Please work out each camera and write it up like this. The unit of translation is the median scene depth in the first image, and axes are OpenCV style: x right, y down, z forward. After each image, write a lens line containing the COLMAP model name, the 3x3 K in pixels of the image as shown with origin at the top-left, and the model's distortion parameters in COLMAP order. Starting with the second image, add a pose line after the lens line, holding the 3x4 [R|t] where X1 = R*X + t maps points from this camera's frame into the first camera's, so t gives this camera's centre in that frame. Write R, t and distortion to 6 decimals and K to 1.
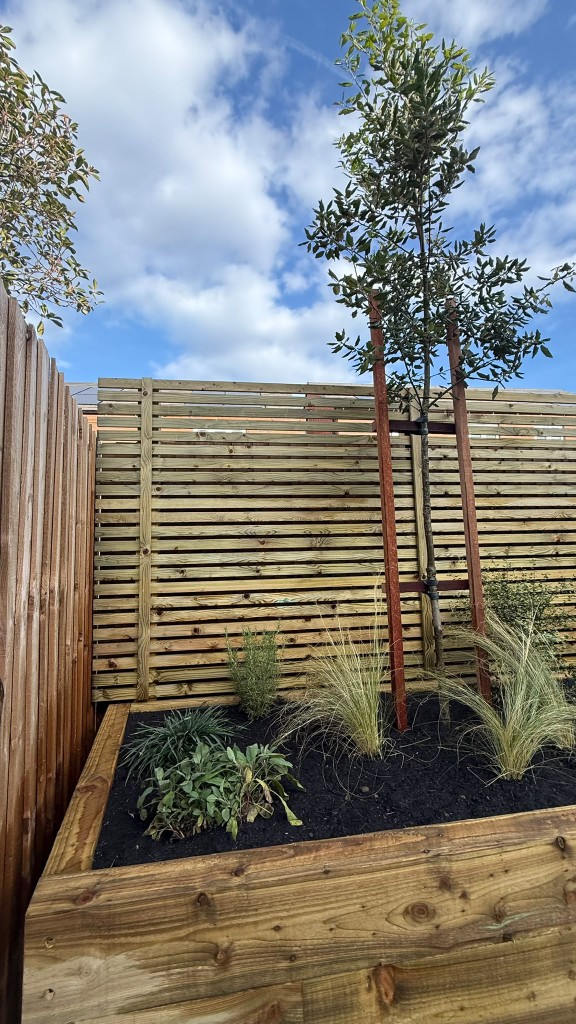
lens RADIAL K [[404.7, 0, 286.7], [0, 404.7, 508.9], [0, 0, 1]] dist [-0.005041, 0.000187]
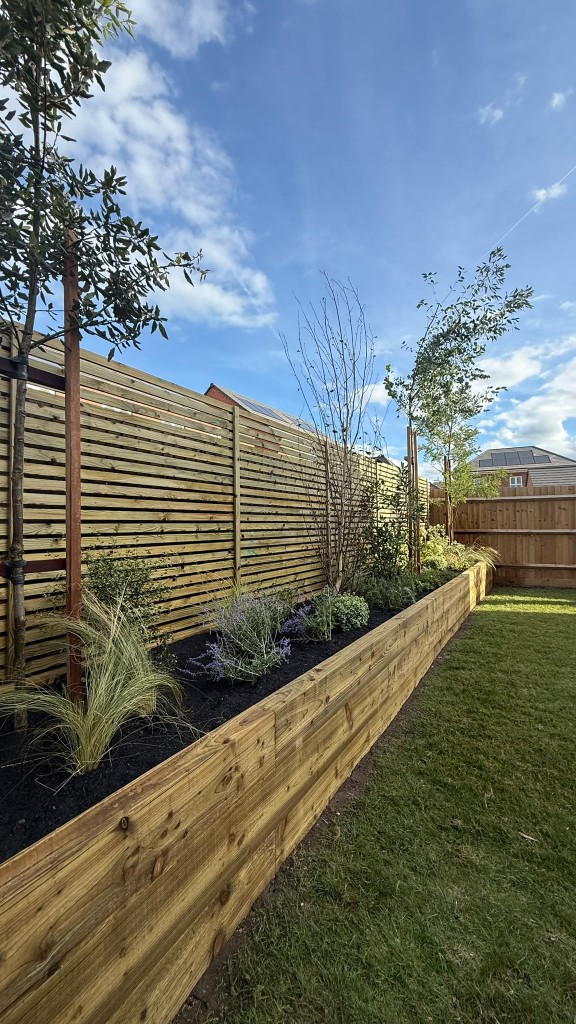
lens RADIAL K [[402.6, 0, 287.2], [0, 402.6, 513.2], [0, 0, 1]] dist [-0.000067, 0.000309]
pose [[0.651337, 0.039433, 0.757763, 0.091114], [-0.084220, 0.996235, 0.020549, 0.017083], [-0.754100, -0.077204, 0.652206, 0.067895]]
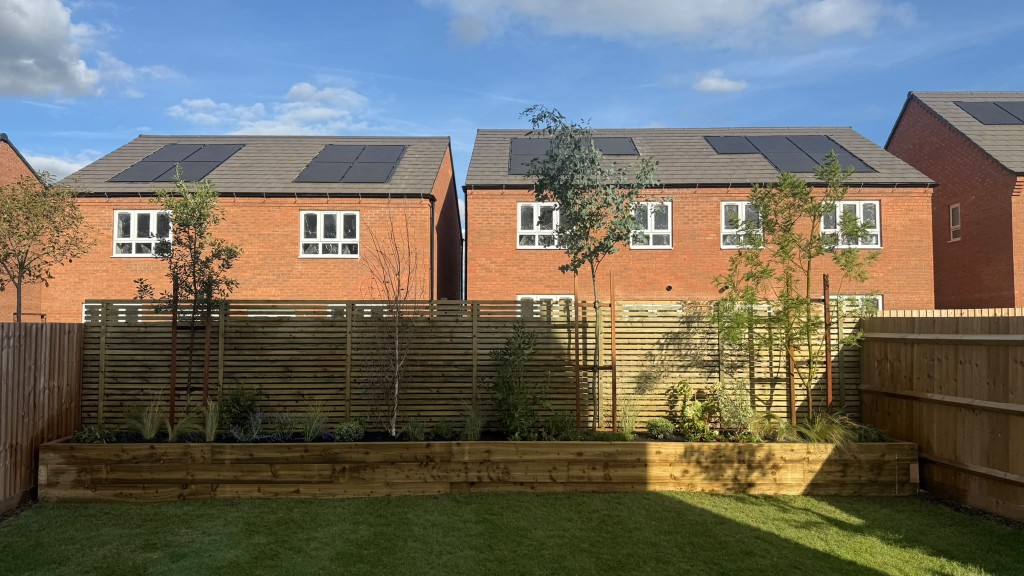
lens RADIAL K [[718.0, 0, 520.5], [0, 718.0, 290.1], [0, 0, 1]] dist [0.052061, -0.069040]
pose [[0.991278, 0.017886, -0.130572, 3.079801], [-0.011776, 0.998805, 0.047423, -0.705660], [0.131264, -0.045472, 0.990304, -3.392848]]
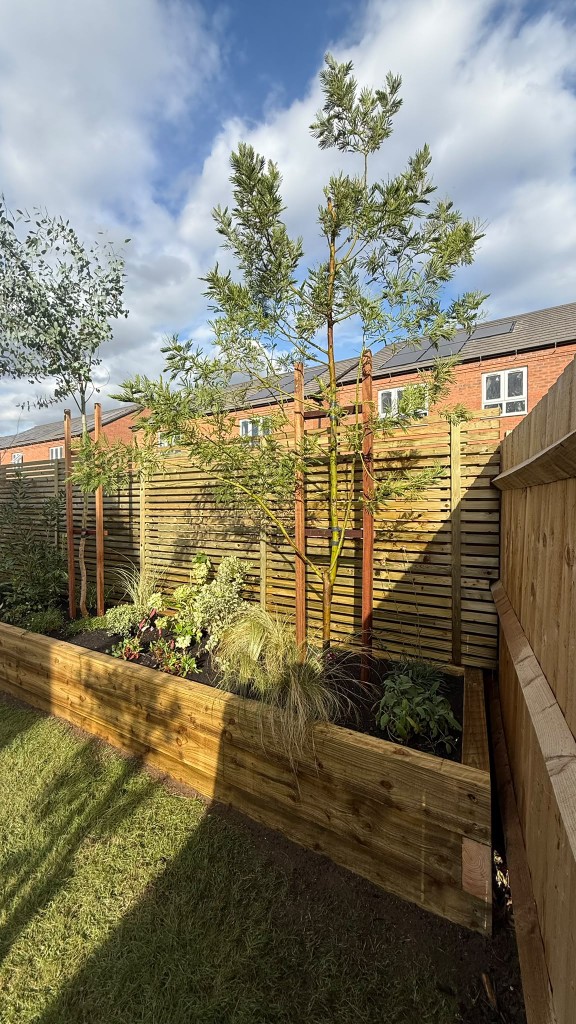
lens RADIAL K [[403.9, 0, 285.2], [0, 403.9, 508.7], [0, 0, 1]] dist [0.000519, -0.000350]
pose [[0.764696, 0.028870, -0.643744, 5.103429], [0.053637, 0.992678, 0.108232, -0.268601], [0.642154, -0.117293, 0.757549, 0.410025]]
